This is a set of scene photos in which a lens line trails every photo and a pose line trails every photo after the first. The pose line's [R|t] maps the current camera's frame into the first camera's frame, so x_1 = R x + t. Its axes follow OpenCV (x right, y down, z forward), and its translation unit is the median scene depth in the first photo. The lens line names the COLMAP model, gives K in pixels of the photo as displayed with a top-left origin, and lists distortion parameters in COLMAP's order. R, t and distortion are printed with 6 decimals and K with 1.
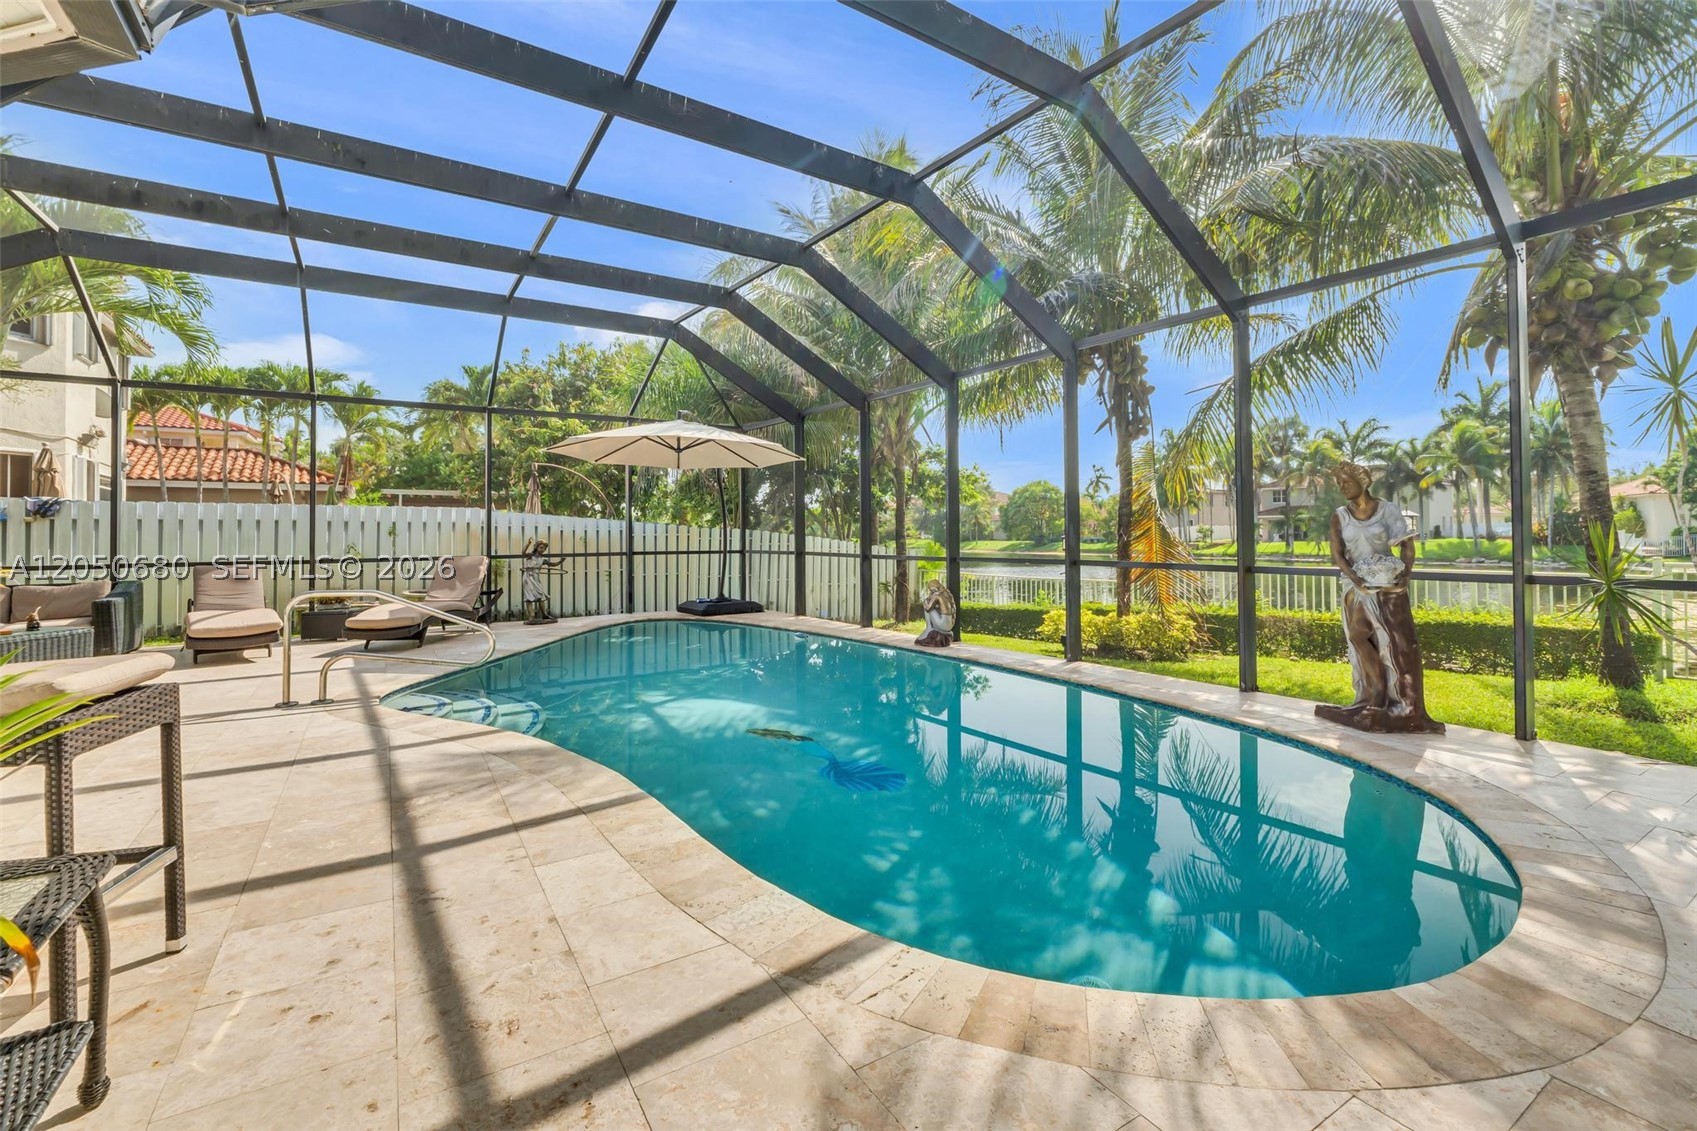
lens RADIAL K [[723.4, 0, 867.0], [0, 723.4, 528.2], [0, 0, 1]] dist [0.001317, 0.000156]
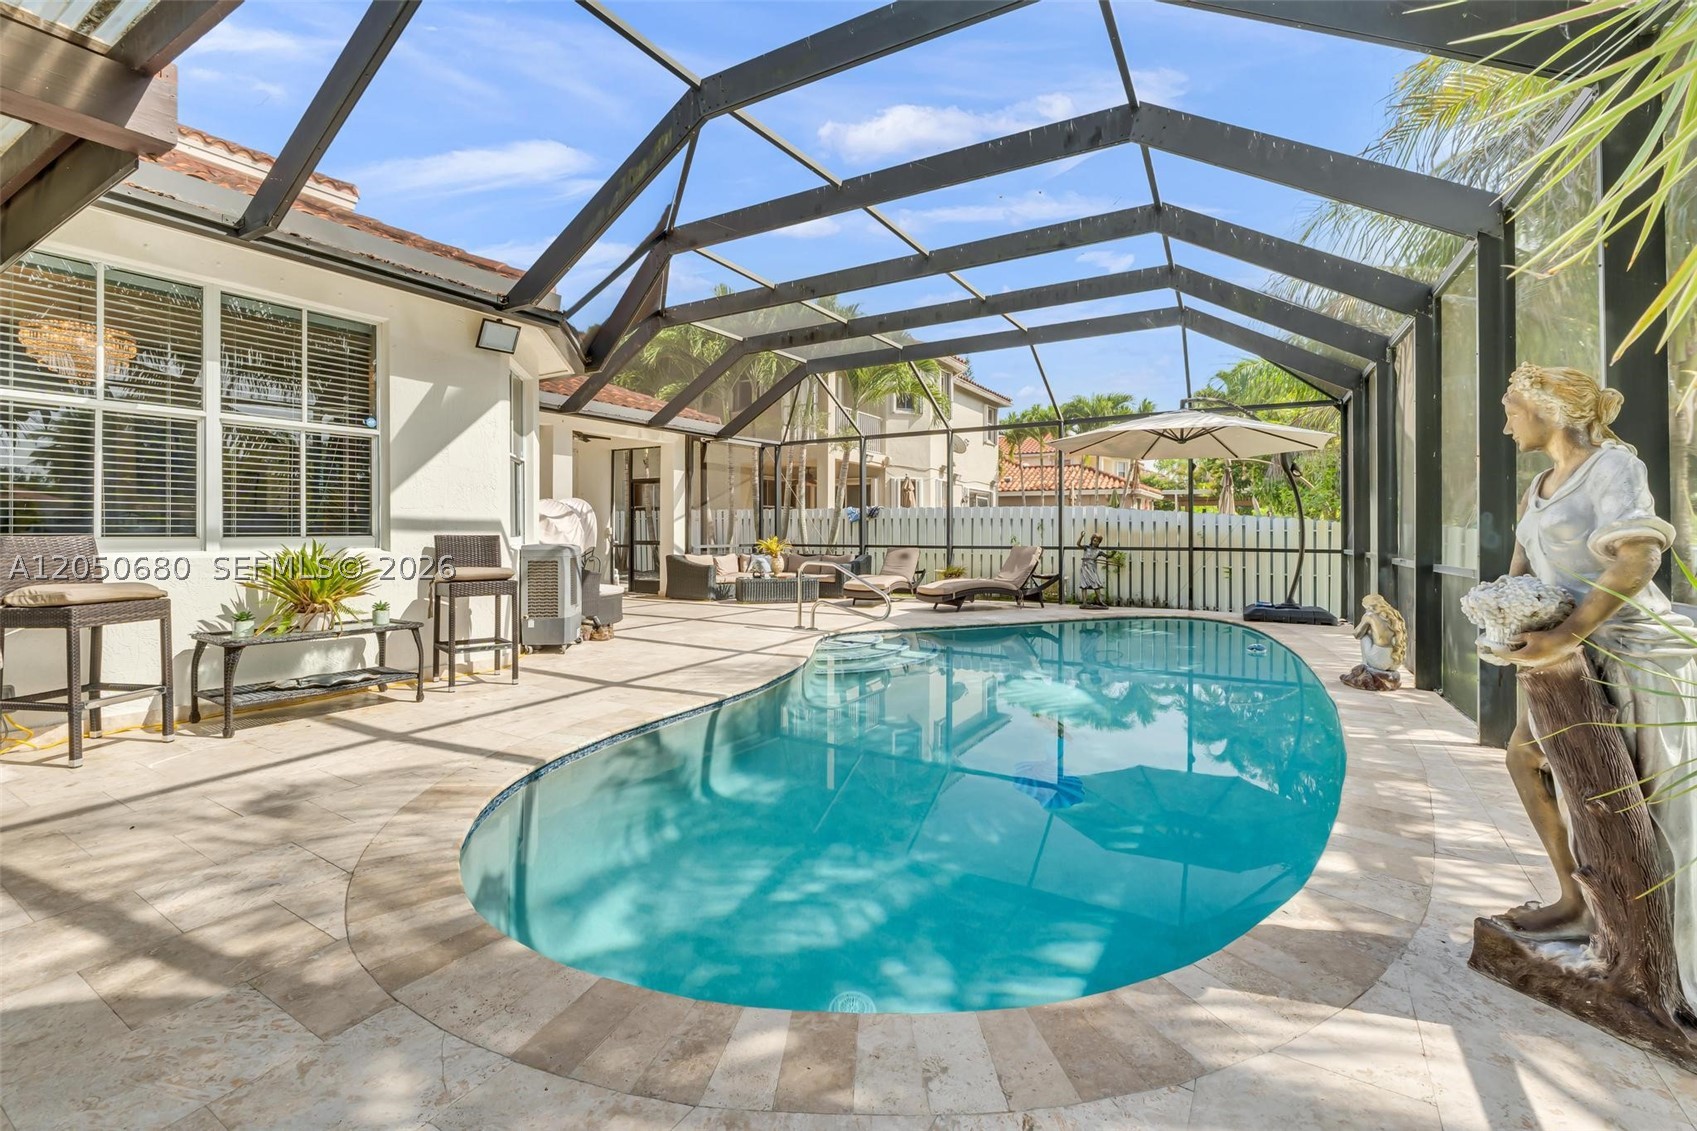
lens RADIAL K [[723.4, 0, 867.0], [0, 723.4, 528.2], [0, 0, 1]] dist [0.001317, 0.000156]
pose [[0.445847, 0.002955, -0.895104, 0.336713], [0.000745, 0.999993, 0.003672, 0.002938], [0.895109, -0.002304, 0.445842, 0.170255]]
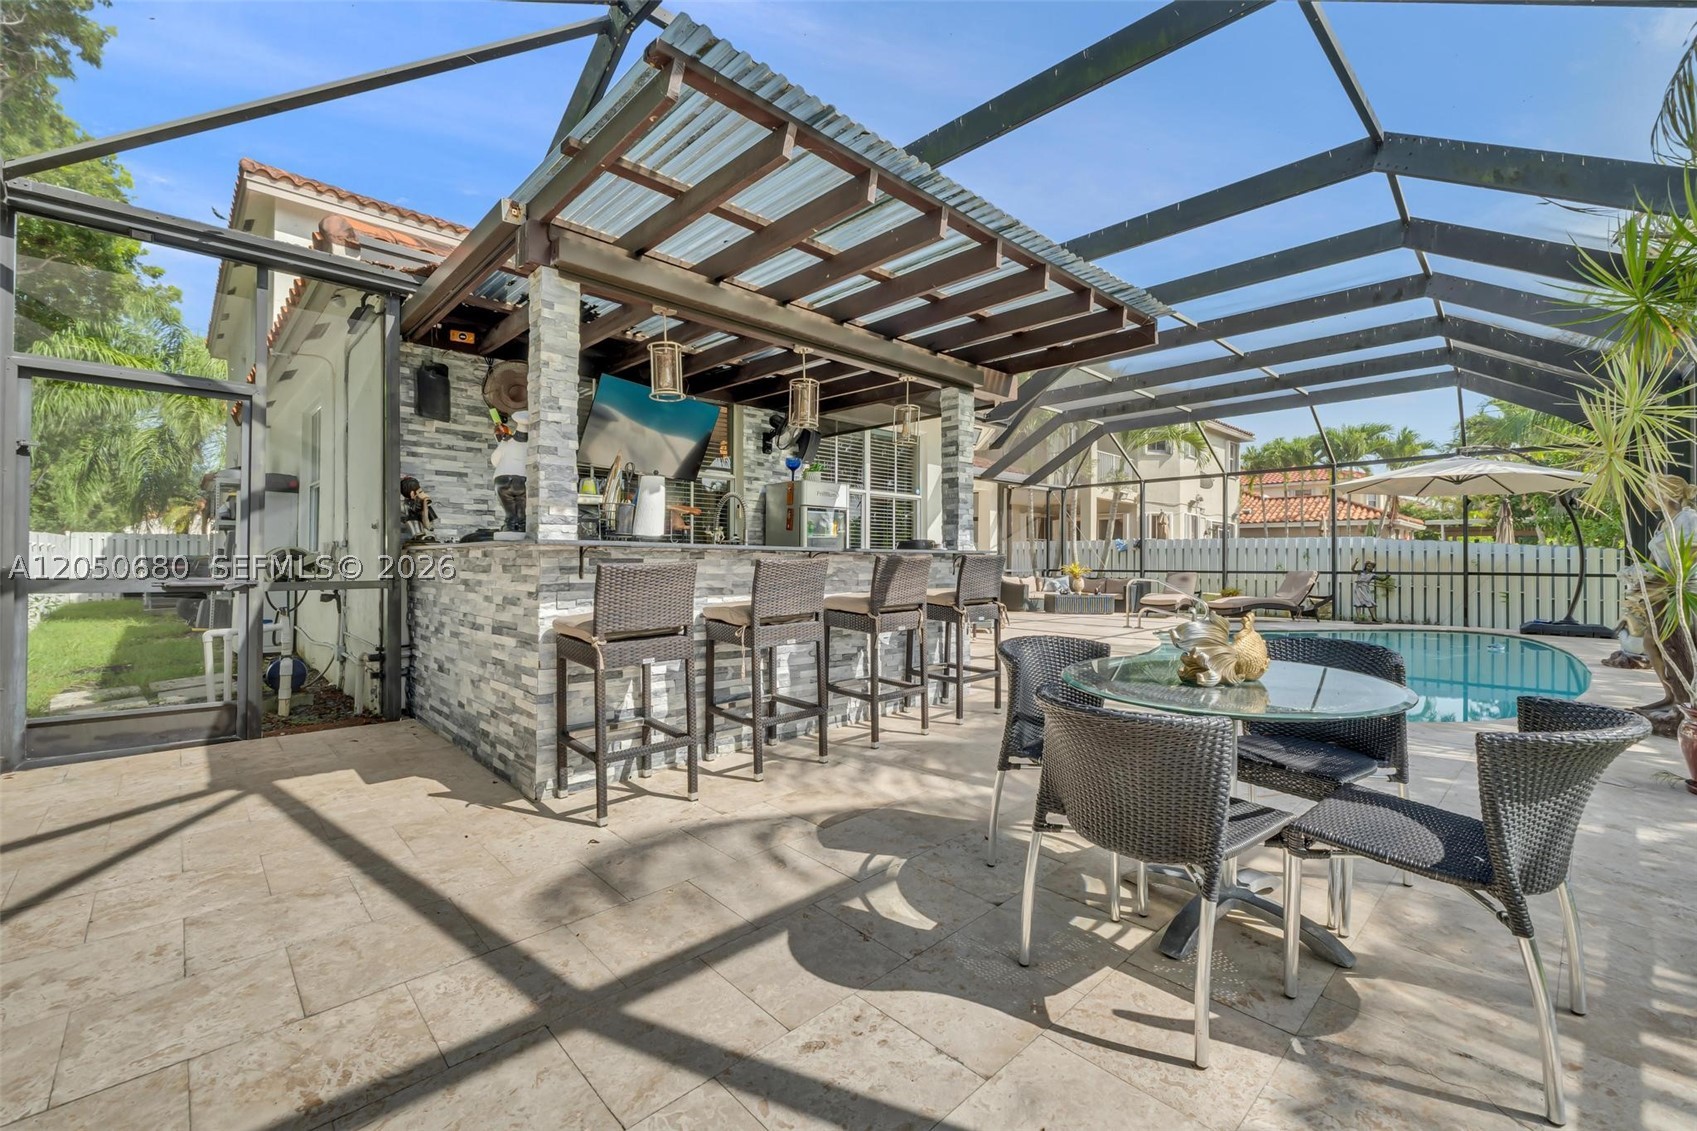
lens RADIAL K [[706.5, 0, 868.5], [0, 706.5, 558.8], [0, 0, 1]] dist [-0.001159, -0.000253]
pose [[0.187681, 0.000763, -0.982230, 0.553024], [-0.000701, 1.000000, 0.000643, 0.011795], [0.982230, 0.000568, 0.187681, -0.110400]]
